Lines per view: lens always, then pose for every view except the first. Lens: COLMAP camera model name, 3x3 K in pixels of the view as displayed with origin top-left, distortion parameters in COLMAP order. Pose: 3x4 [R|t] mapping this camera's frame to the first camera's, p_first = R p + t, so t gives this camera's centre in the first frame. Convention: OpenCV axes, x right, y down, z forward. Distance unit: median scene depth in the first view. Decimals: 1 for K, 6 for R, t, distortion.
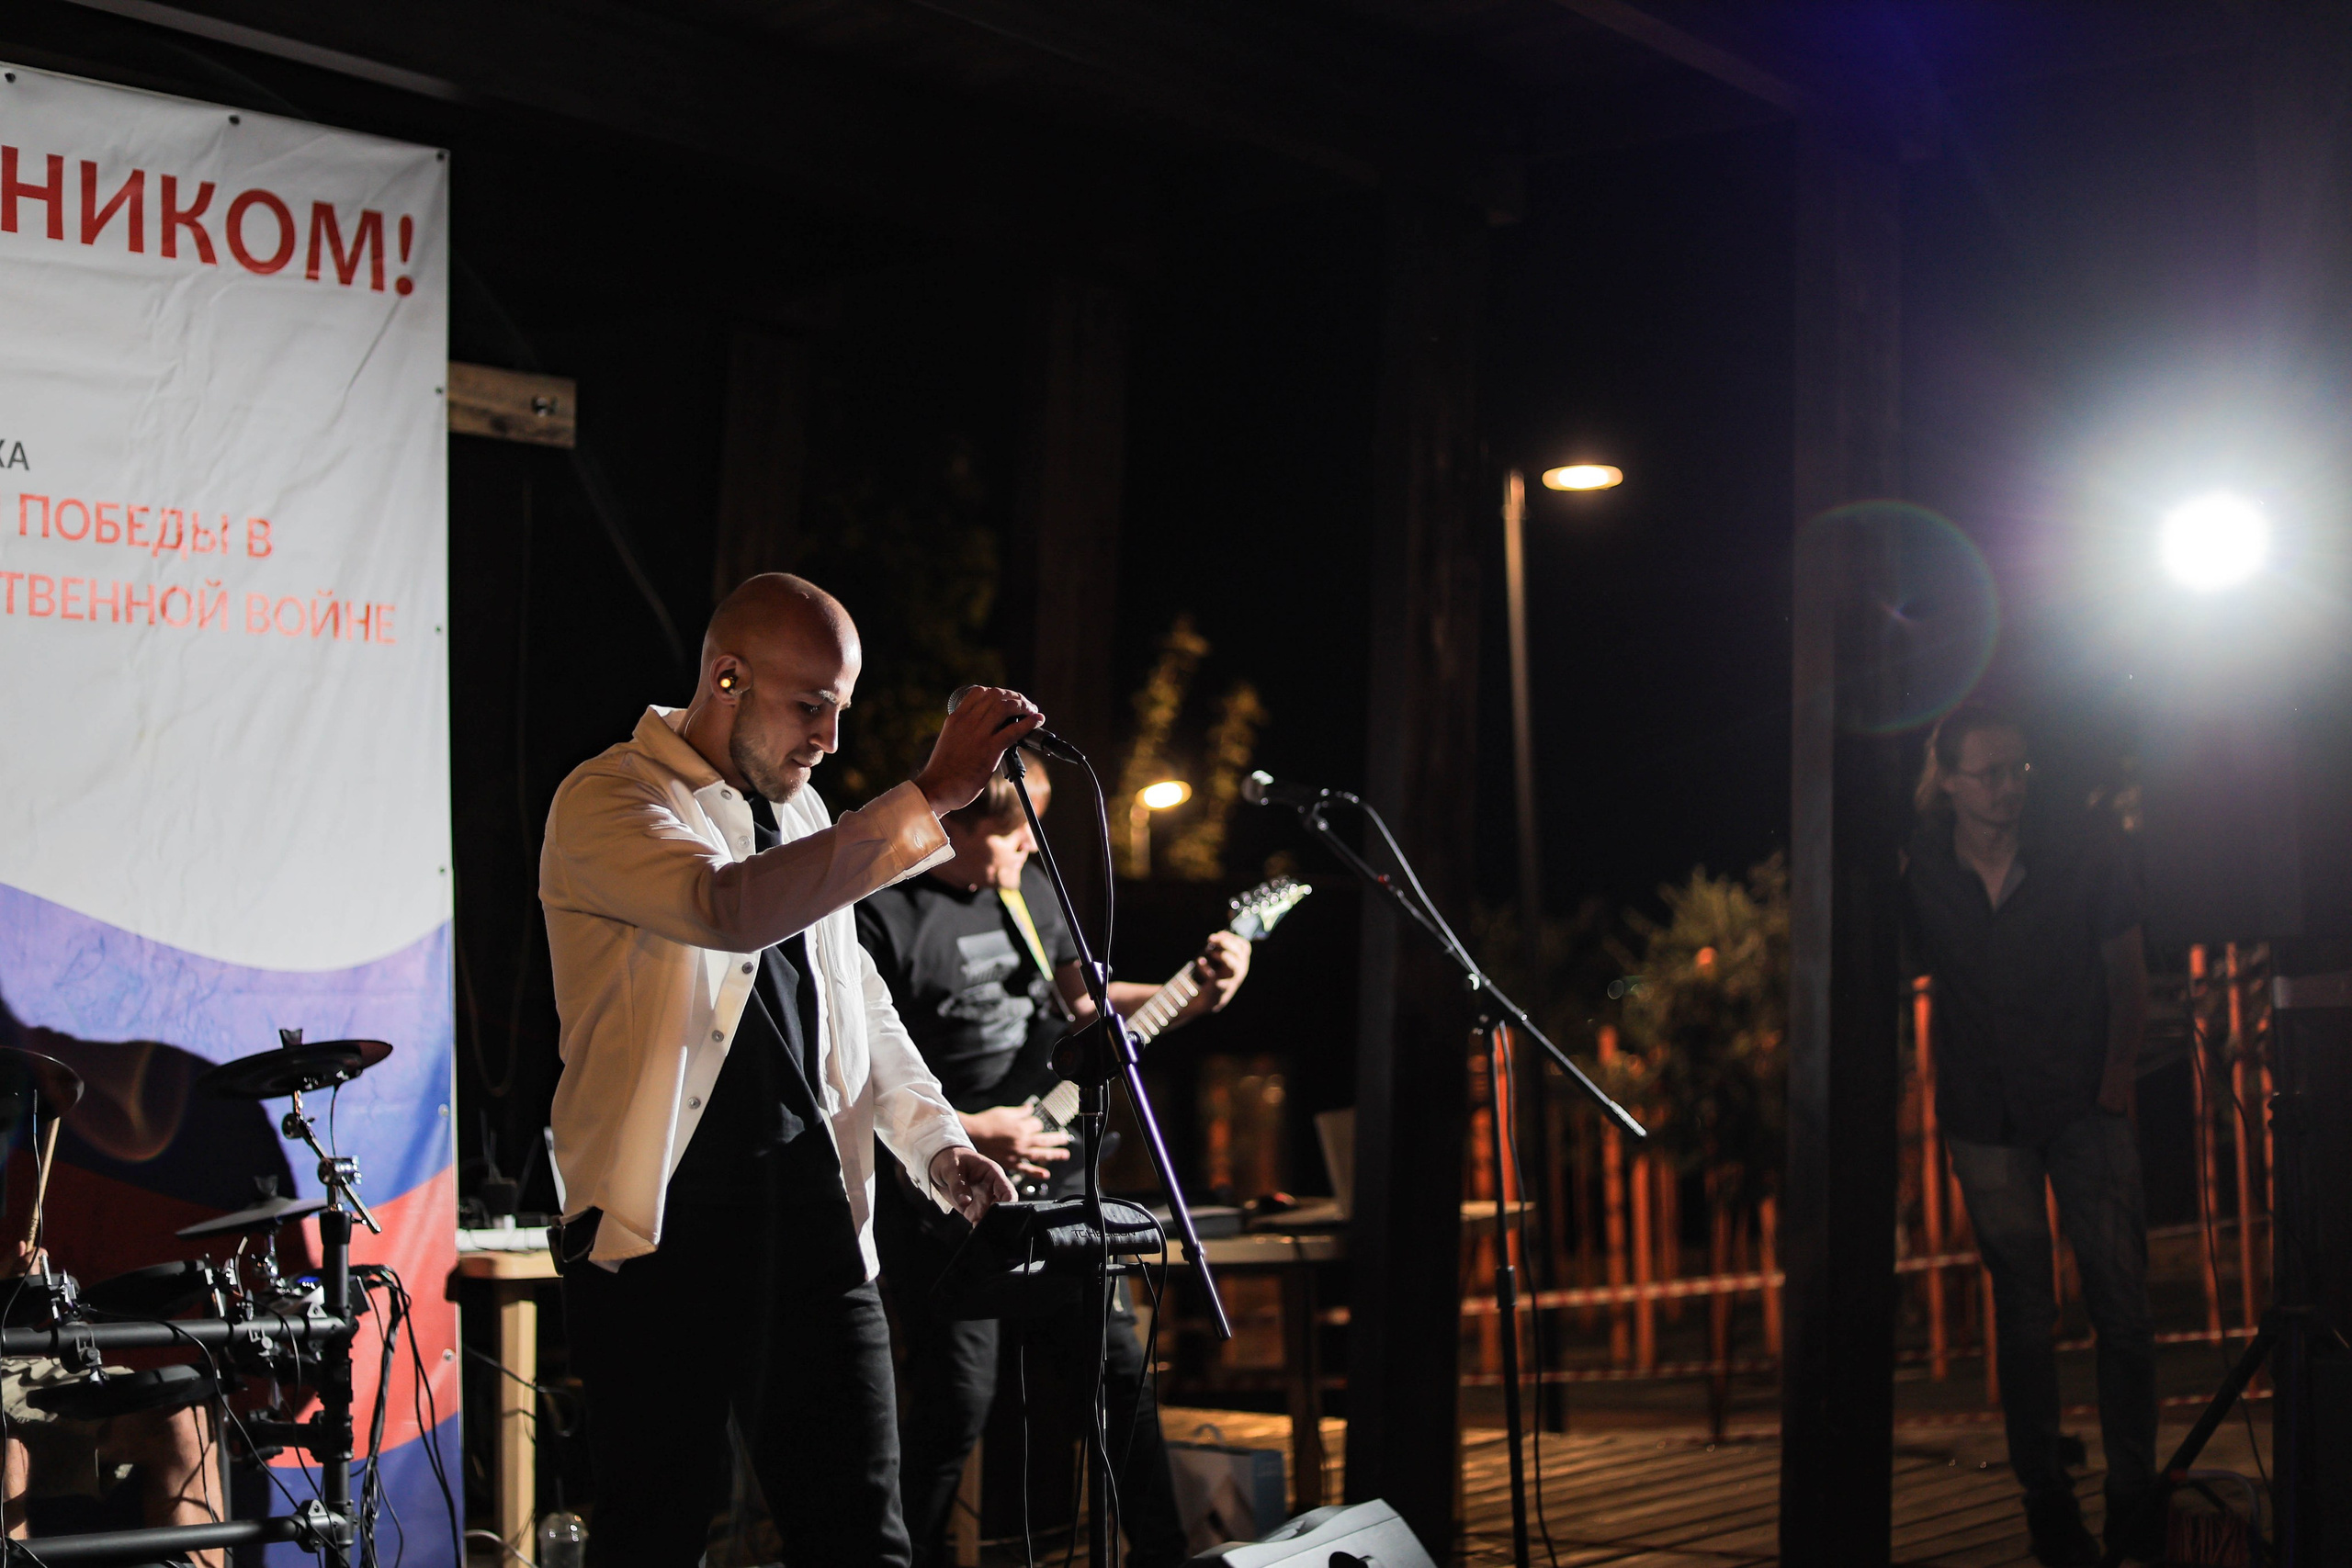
lens RADIAL K [[3395.4, 0, 1176.0], [0, 3395.4, 784.0], [0, 0, 1]] dist [-0.118771, 0.013789]
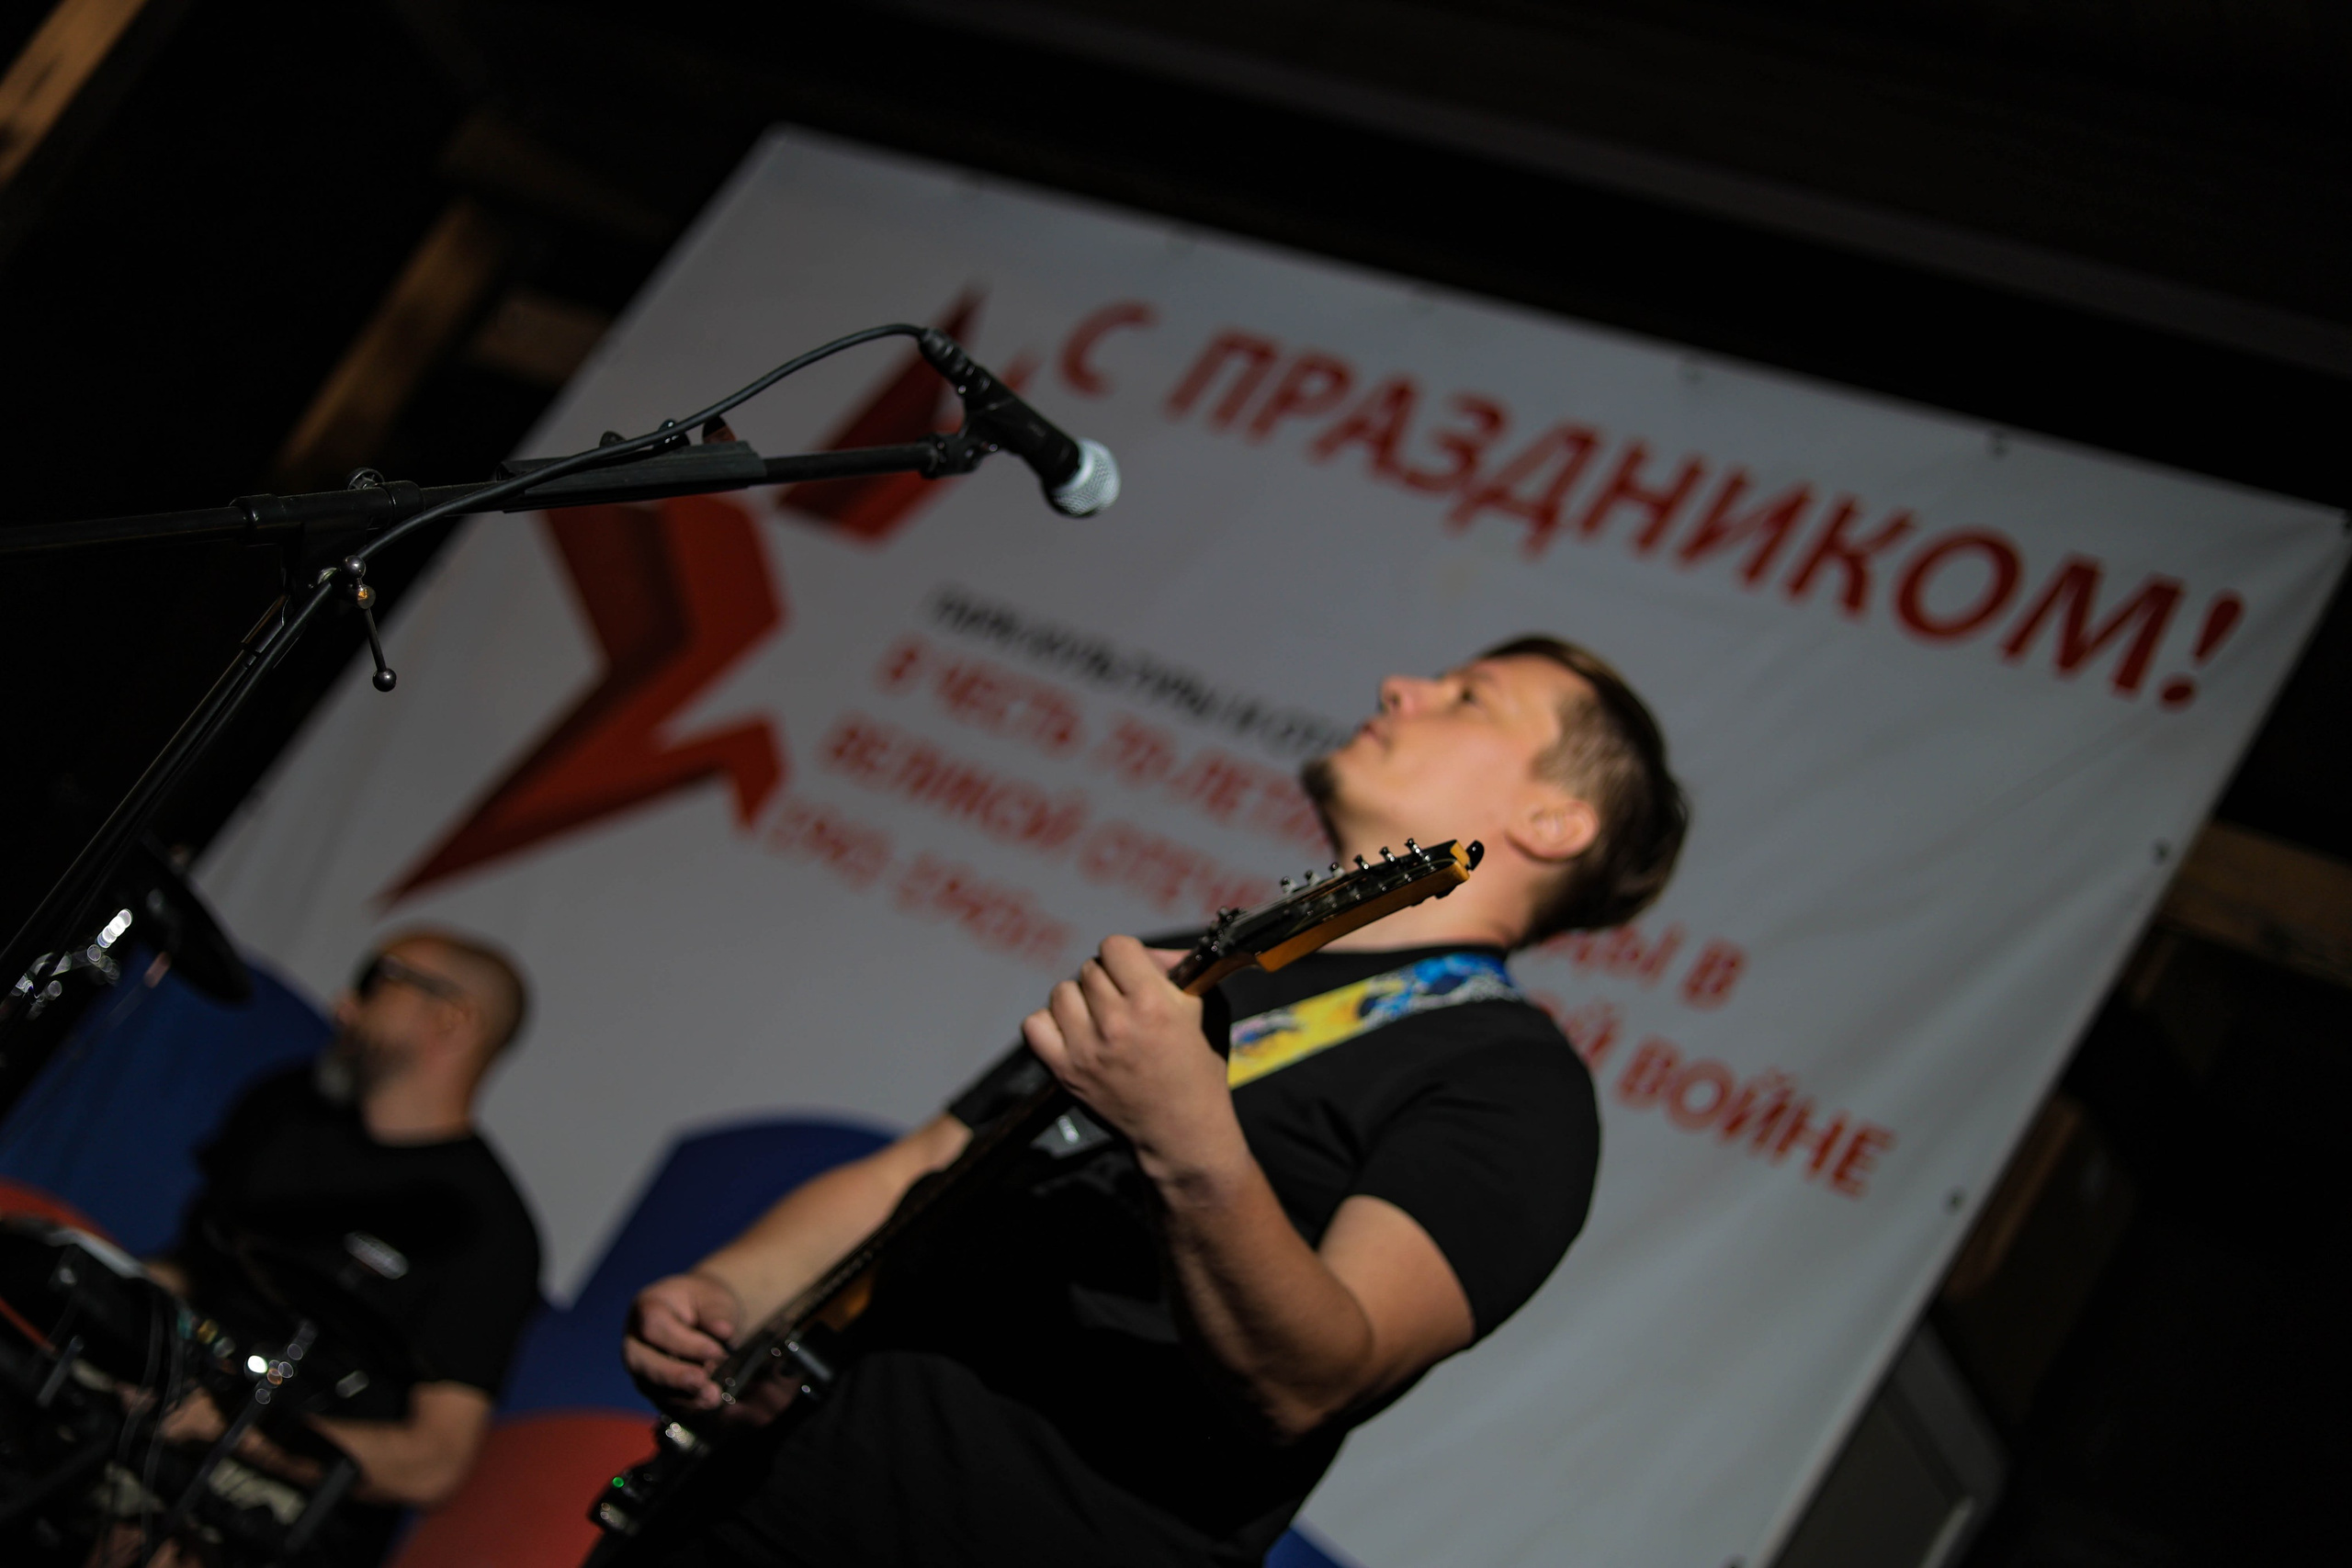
lens RADIAL K [[3395.4, 0, 1176.0], [0, 3395.4, 784.0], [0, 0, 1]] dist [-0.118771, 0.013789]
pose [[0.138056, -0.205009, -0.968975, 0.329953], [-0.492091, 0.834844, -0.246742, 0.101558], [0.859527, 0.510888, 0.014372, 0.899293]]
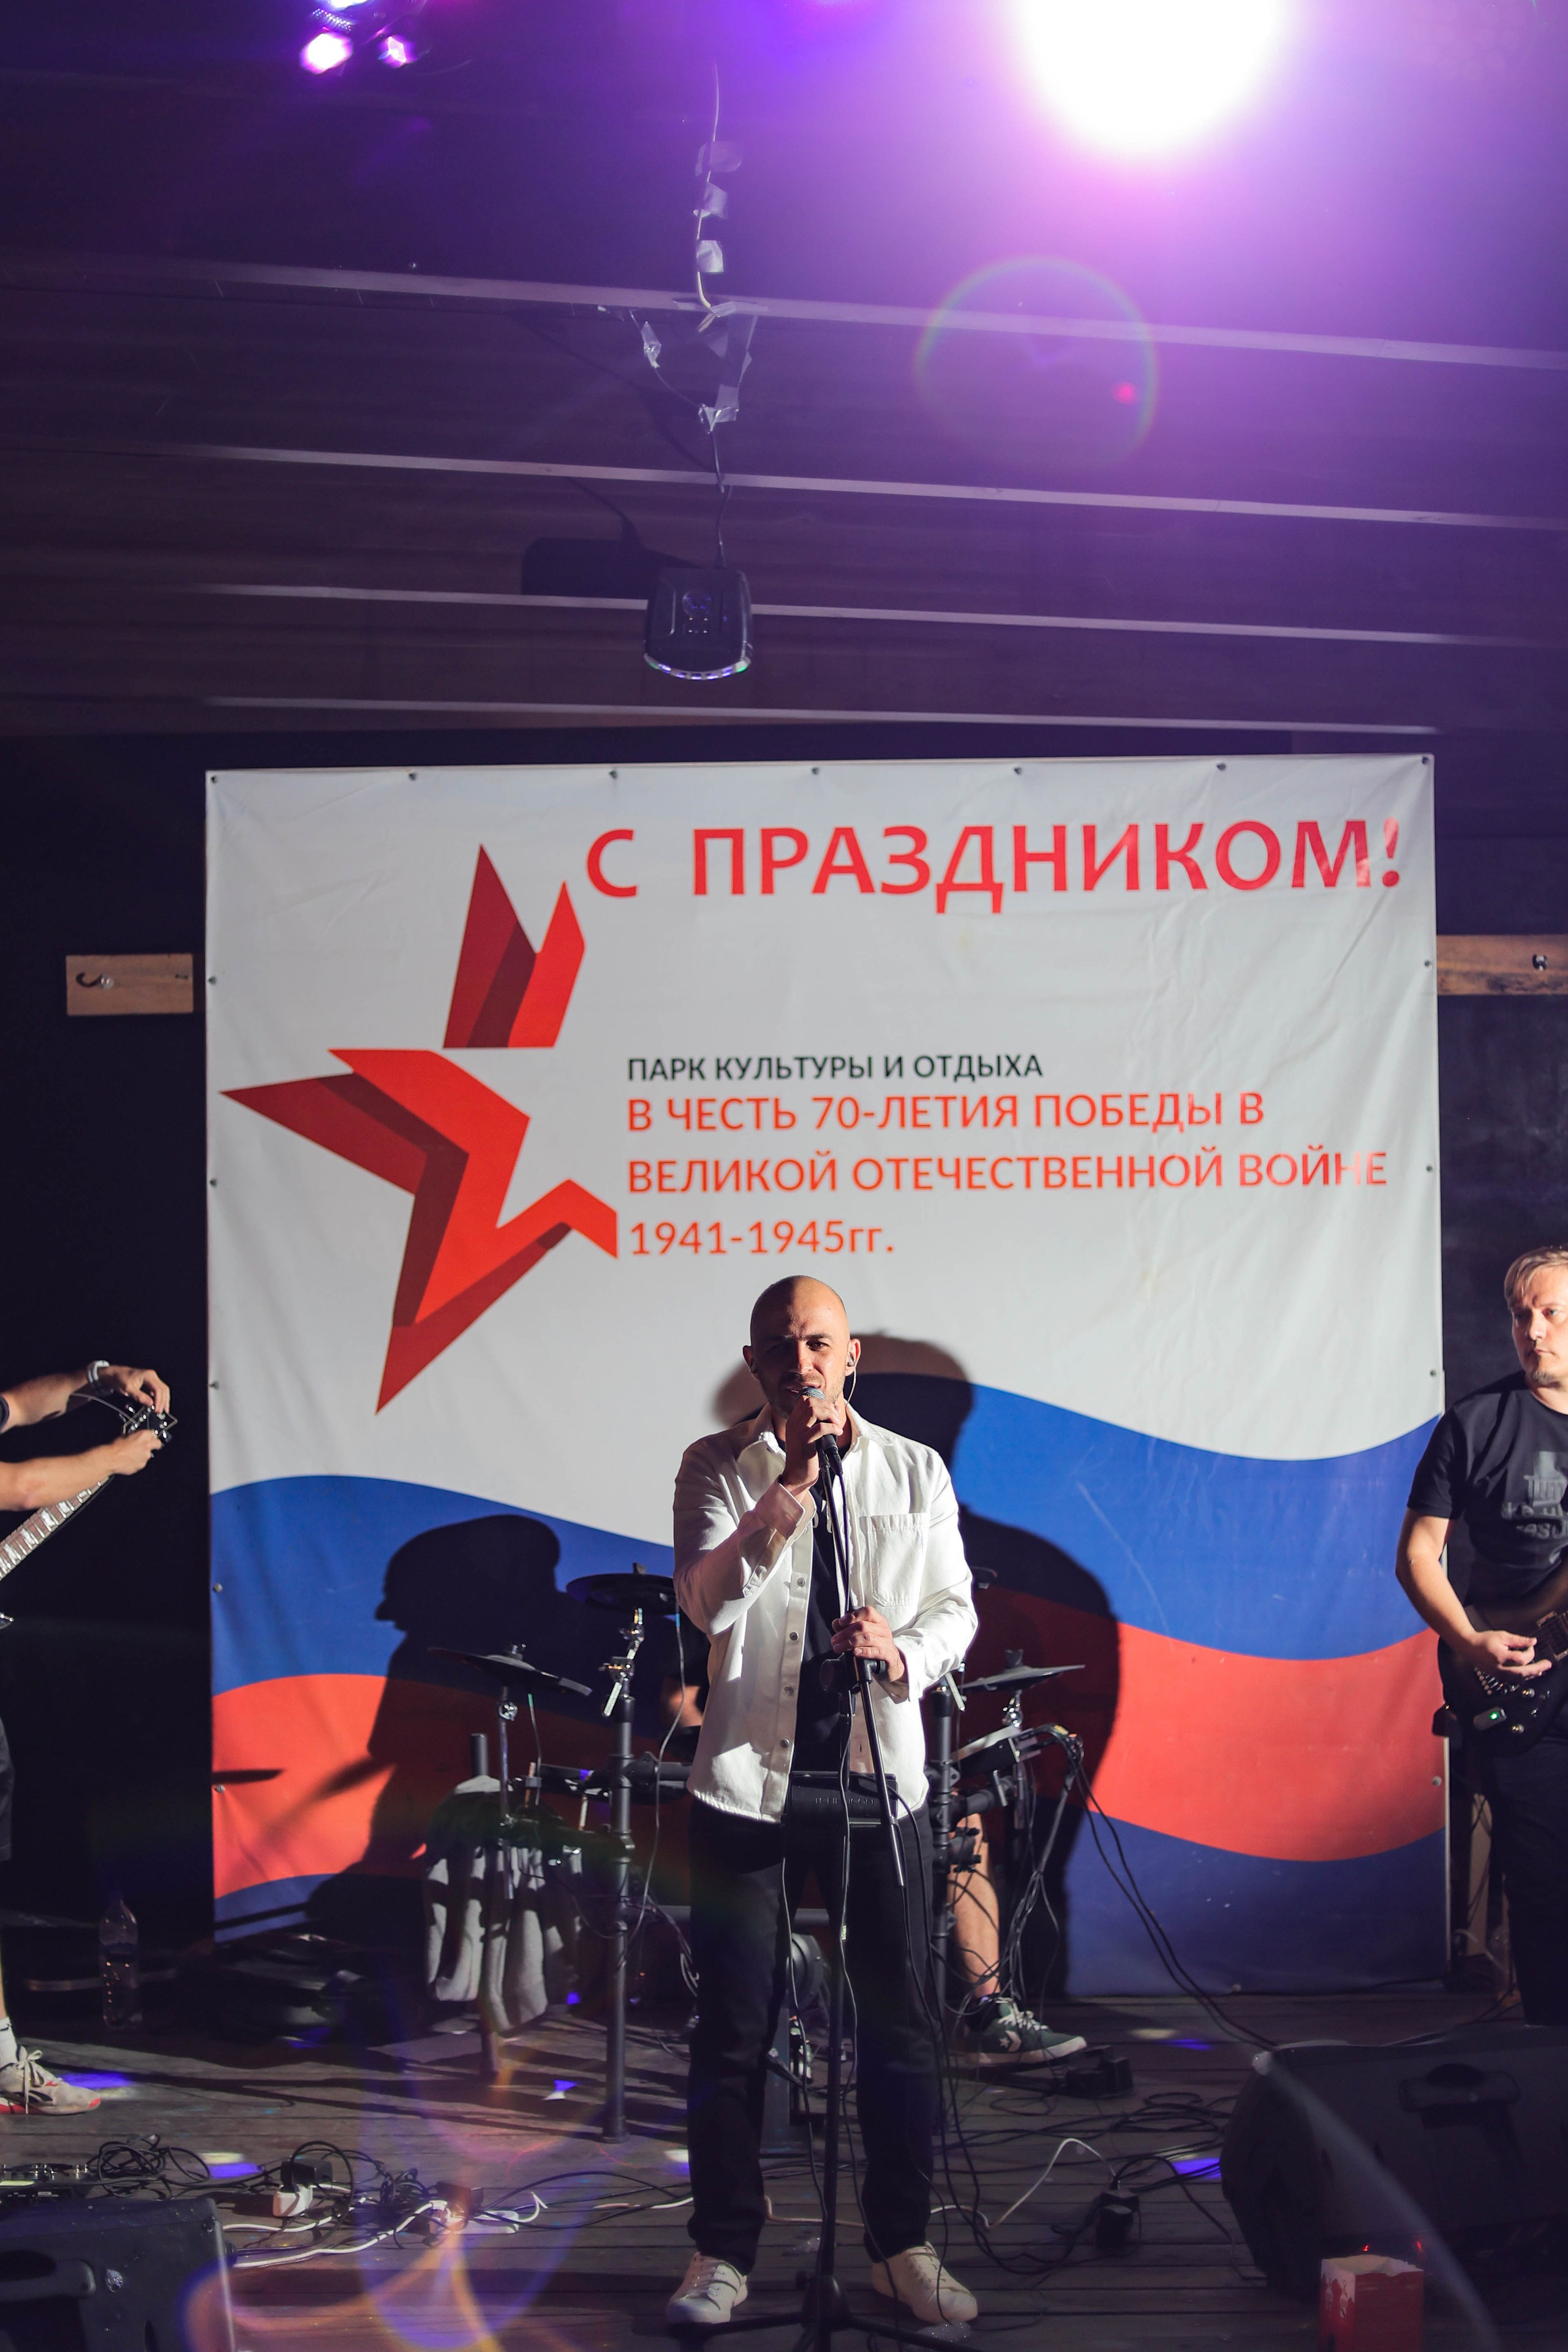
lens RADIAL K [[3555.8, 0, 797.4], [0, 3555.8, 1222.8], [0, 0, 1]] dist [-0.113169, -0.060385]
pose [[0.646250, 0.001667, -0.763124, 0.619679], [0.049036, 0.997840, 0.043706, -0.097428], [0.761549, -0.065665, 0.644772, 0.033468]]
